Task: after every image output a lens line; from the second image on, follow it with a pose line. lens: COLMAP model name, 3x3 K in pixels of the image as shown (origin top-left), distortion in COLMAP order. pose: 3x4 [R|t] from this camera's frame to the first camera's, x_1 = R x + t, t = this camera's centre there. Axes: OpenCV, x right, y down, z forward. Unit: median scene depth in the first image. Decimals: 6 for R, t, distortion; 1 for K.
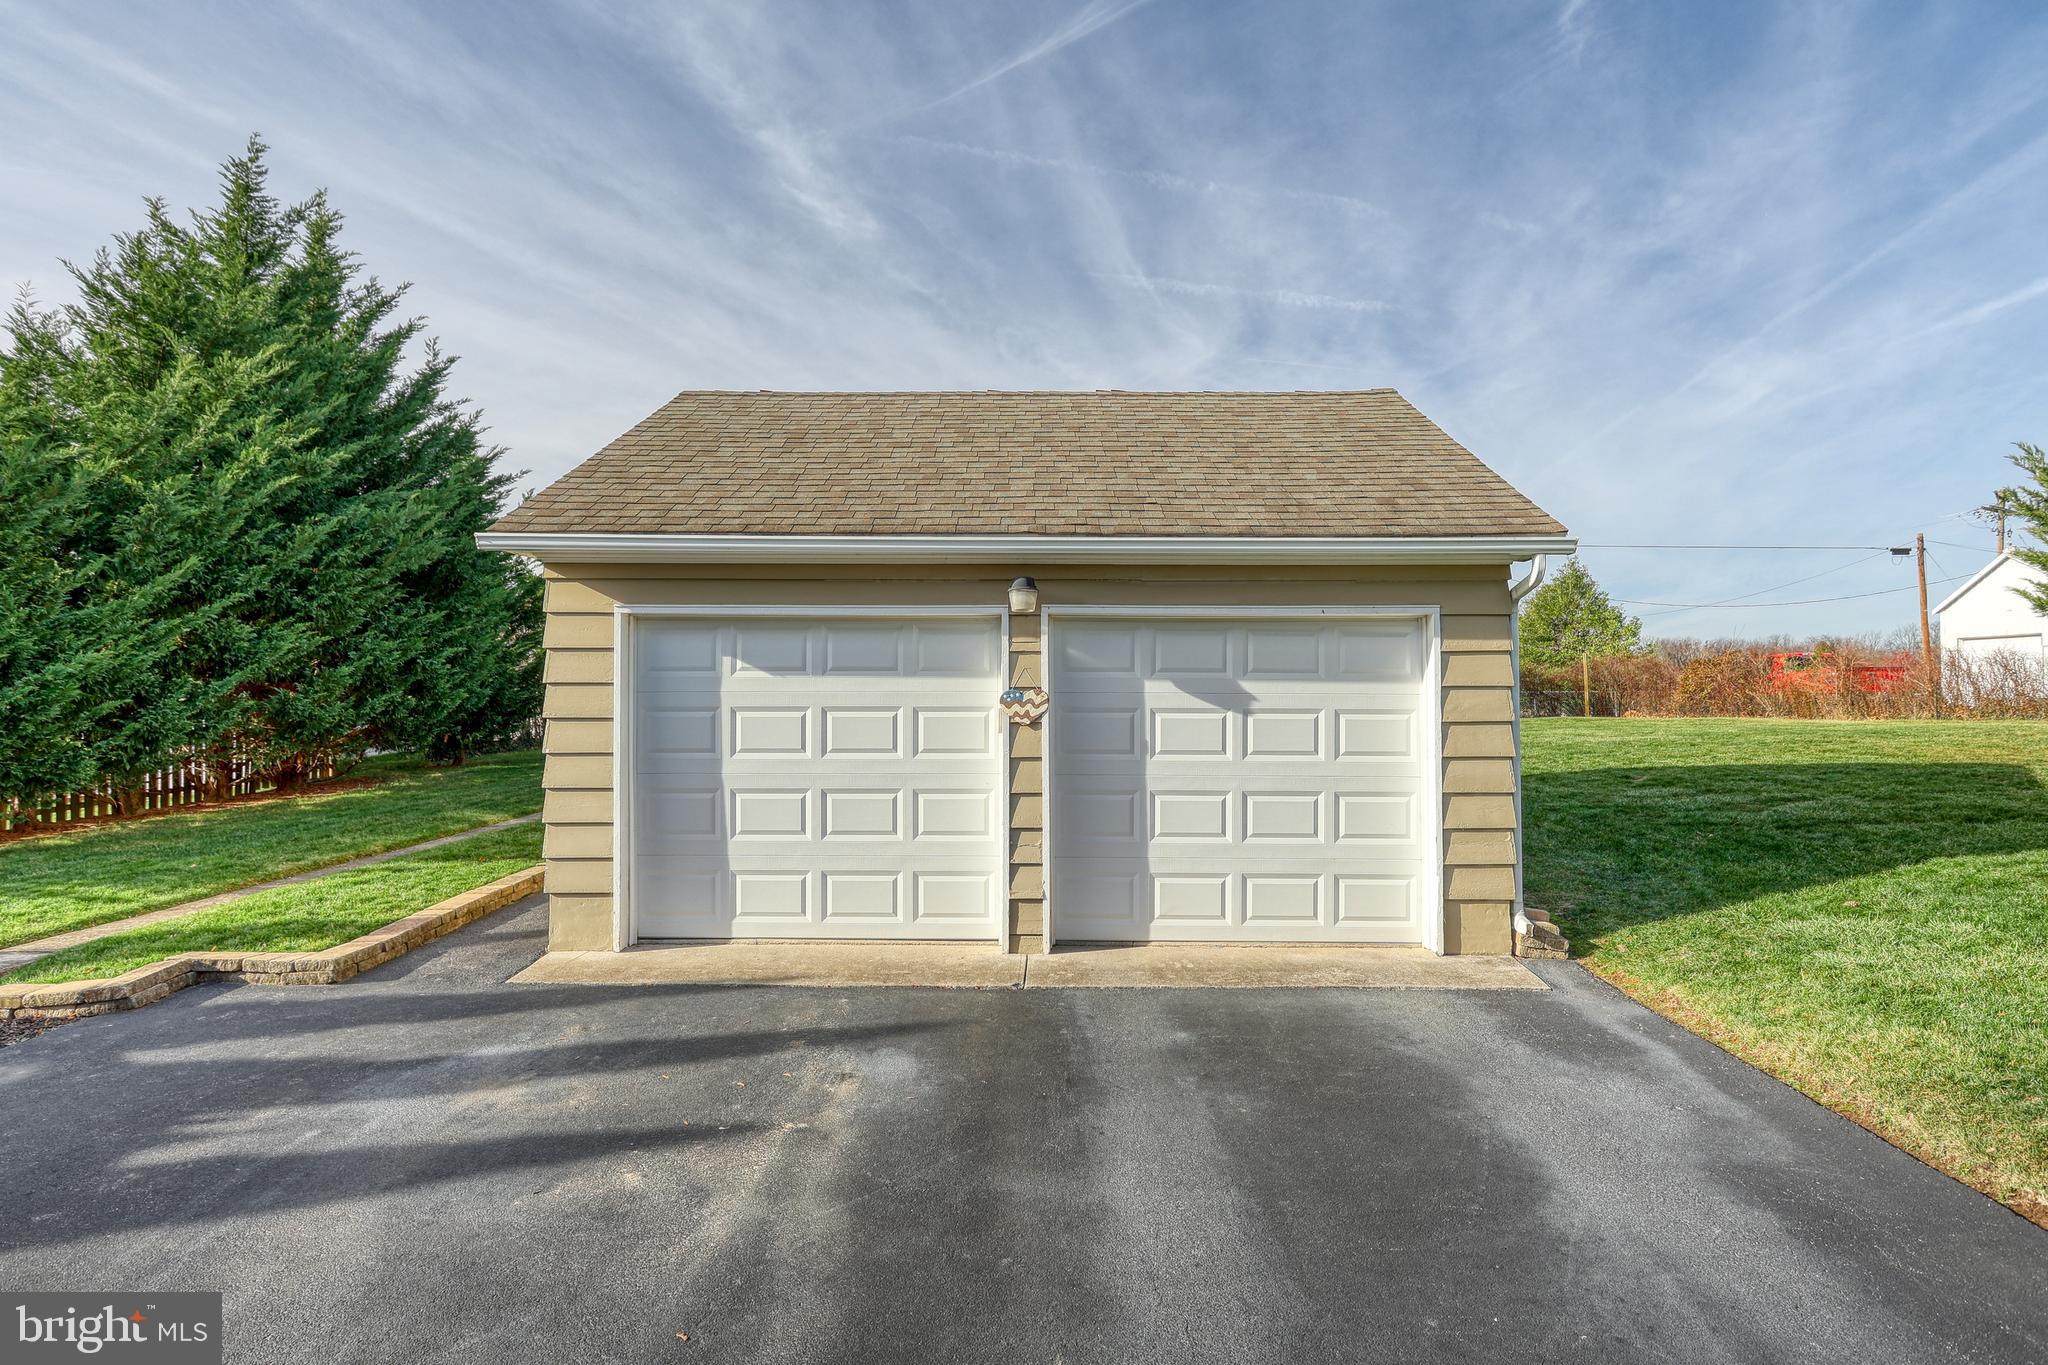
lens RADIAL K [[1059.4, 0, 1037.2], [0, 1059.4, 671.5], [0, 0, 1]] dist [-0.002495, 0.000478]
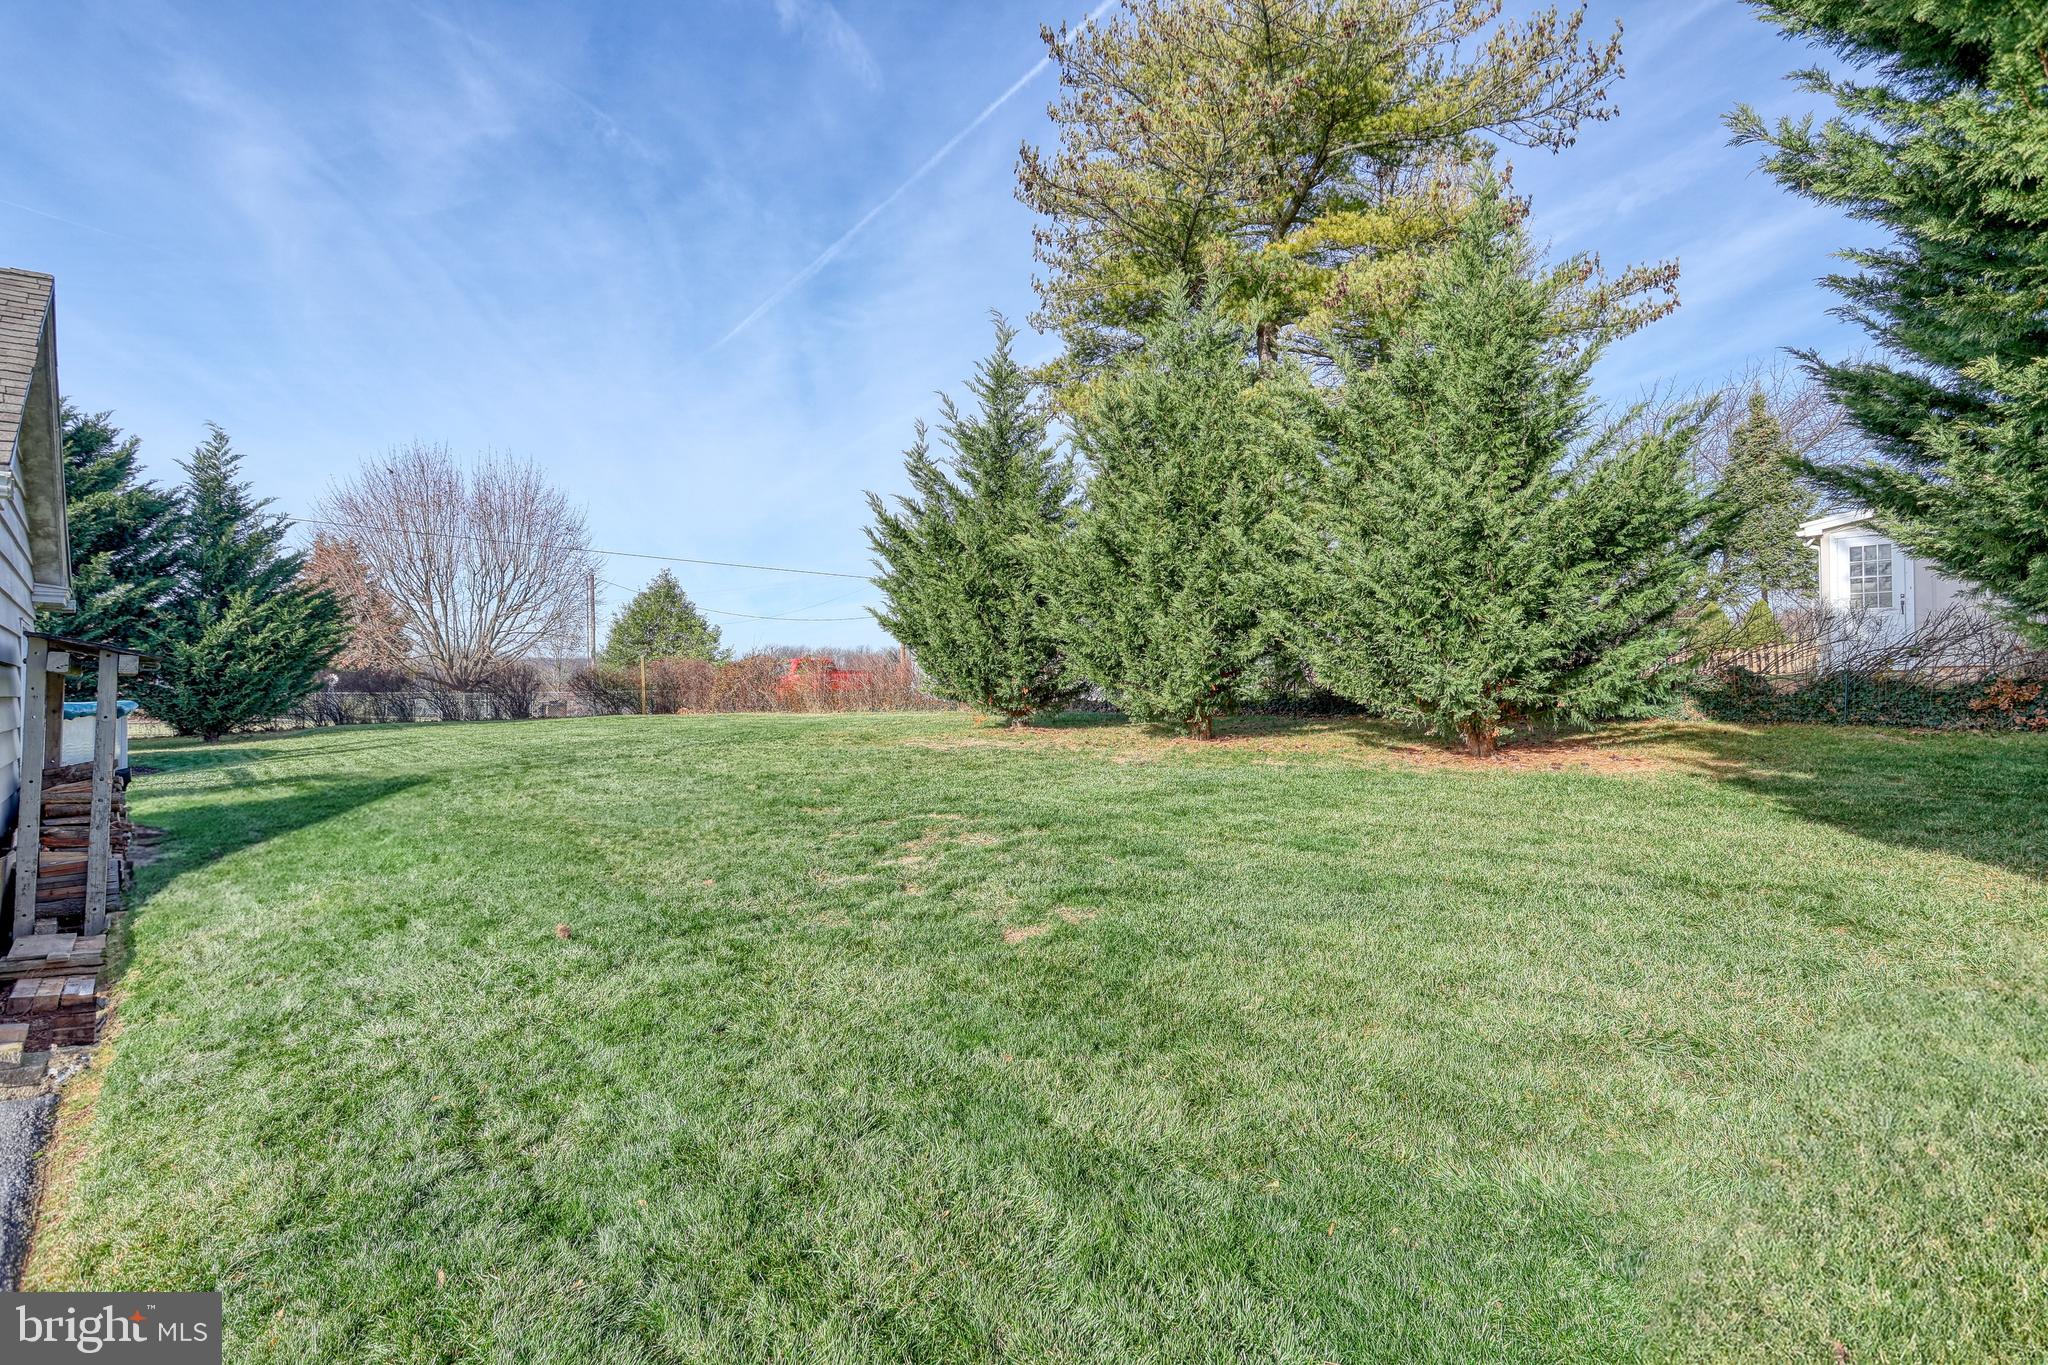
lens RADIAL K [[964.3, 0, 1023.0], [0, 964.3, 677.3], [0, 0, 1]] dist [-0.003828, 0.000997]
pose [[0.717658, 0.002693, 0.696391, 0.291556], [-0.006281, 0.999977, 0.002606, -0.001153], [-0.696368, -0.006244, 0.717658, 0.062775]]
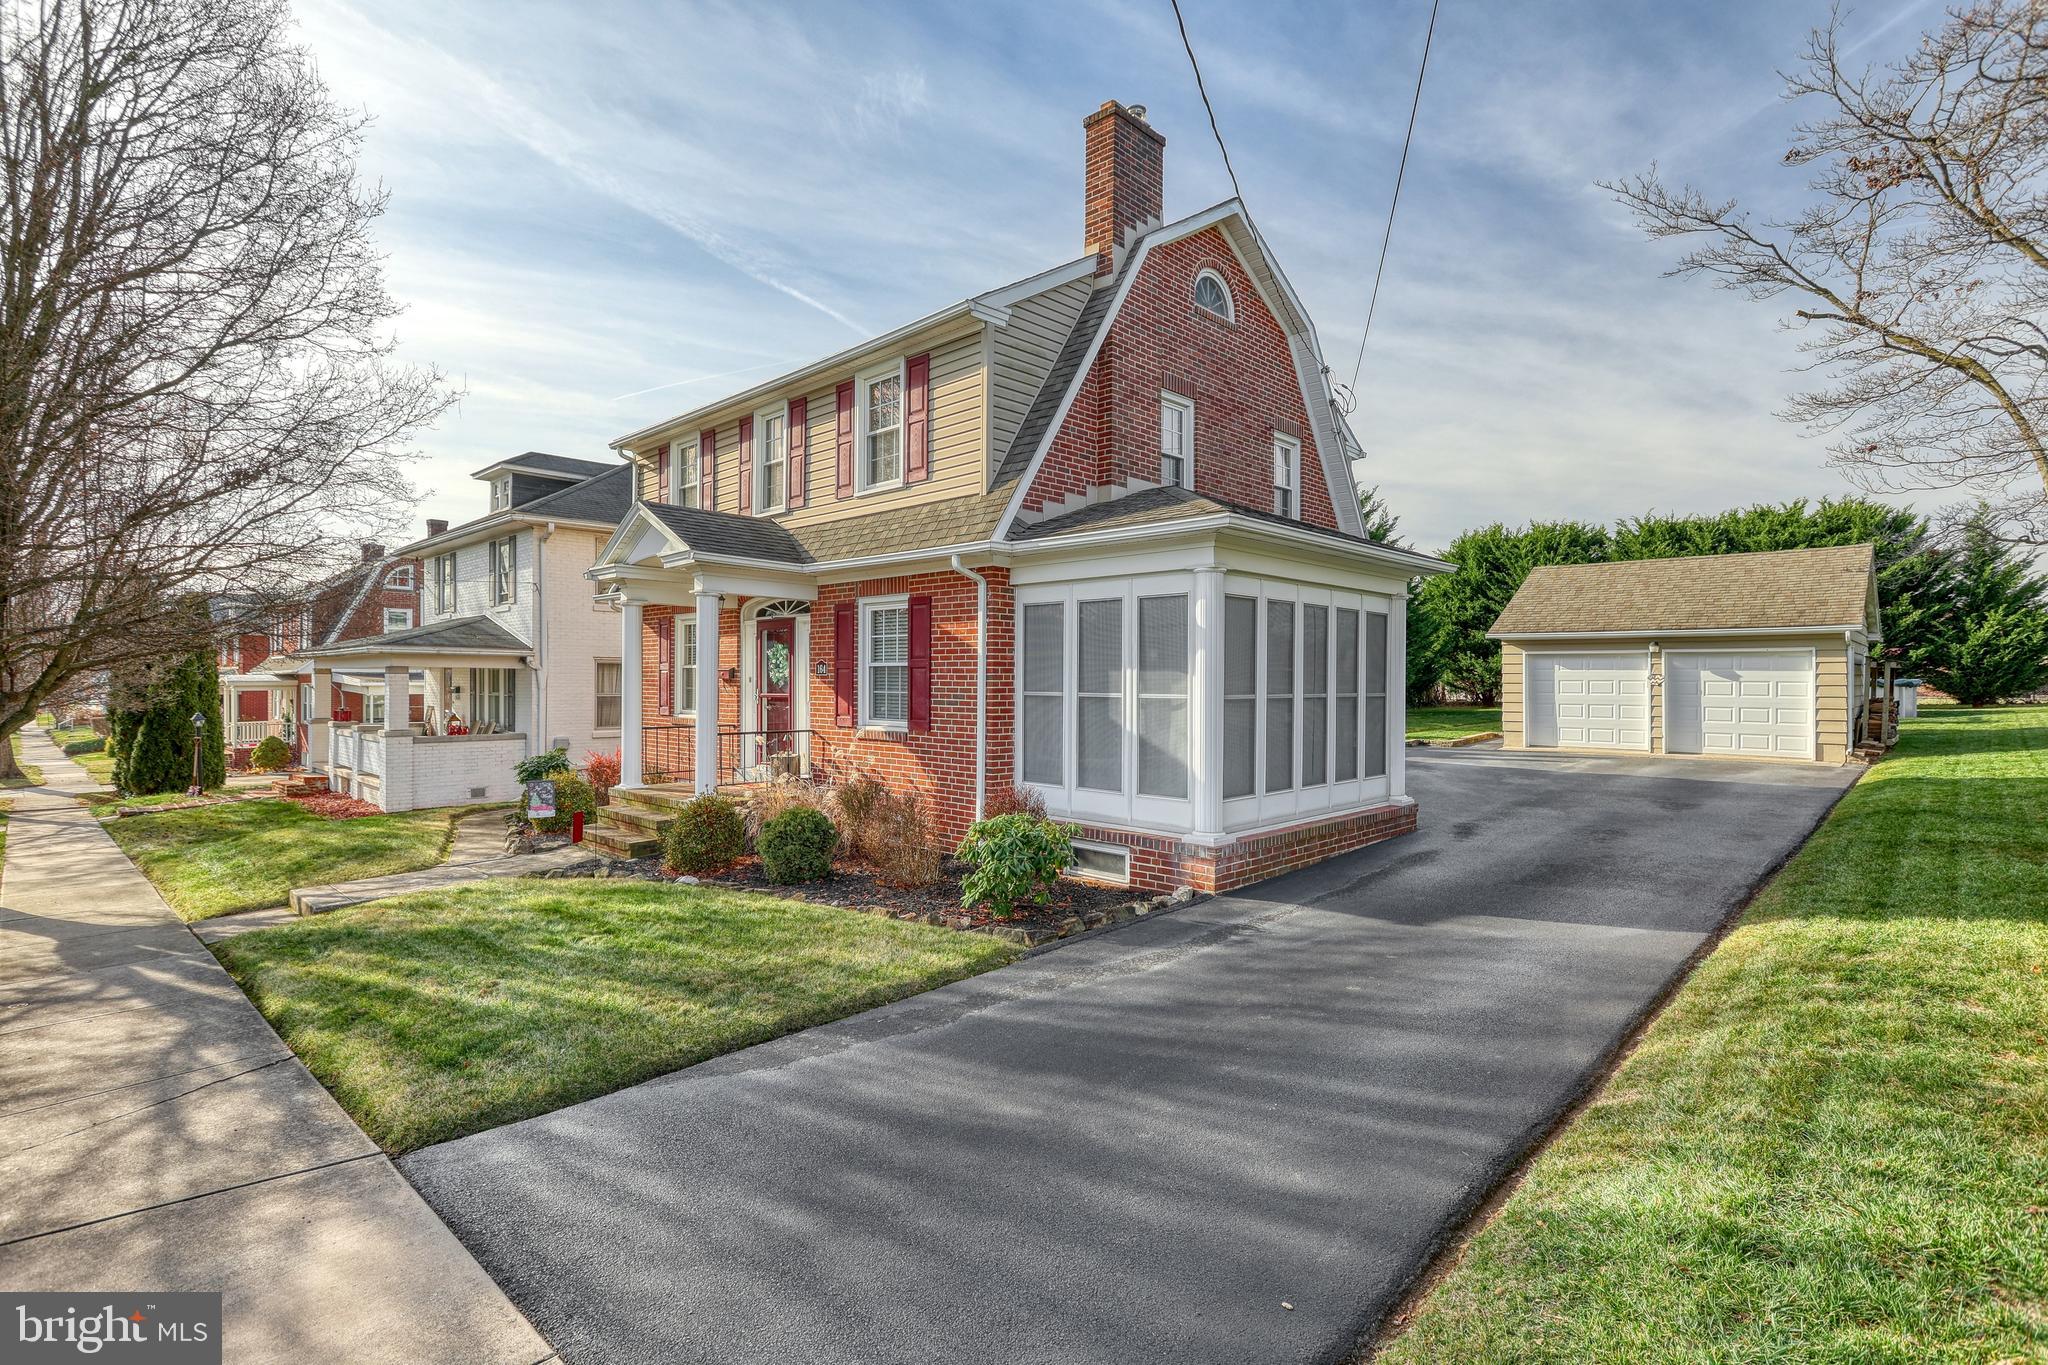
lens RADIAL K [[964.3, 0, 1023.4], [0, 964.3, 678.9], [0, 0, 1]] dist [-0.003828, 0.000997]
pose [[0.730397, 0.001604, -0.683021, 0.341152], [0.012378, 0.999802, 0.015584, -0.023666], [0.682911, -0.019837, 0.730233, -1.456651]]
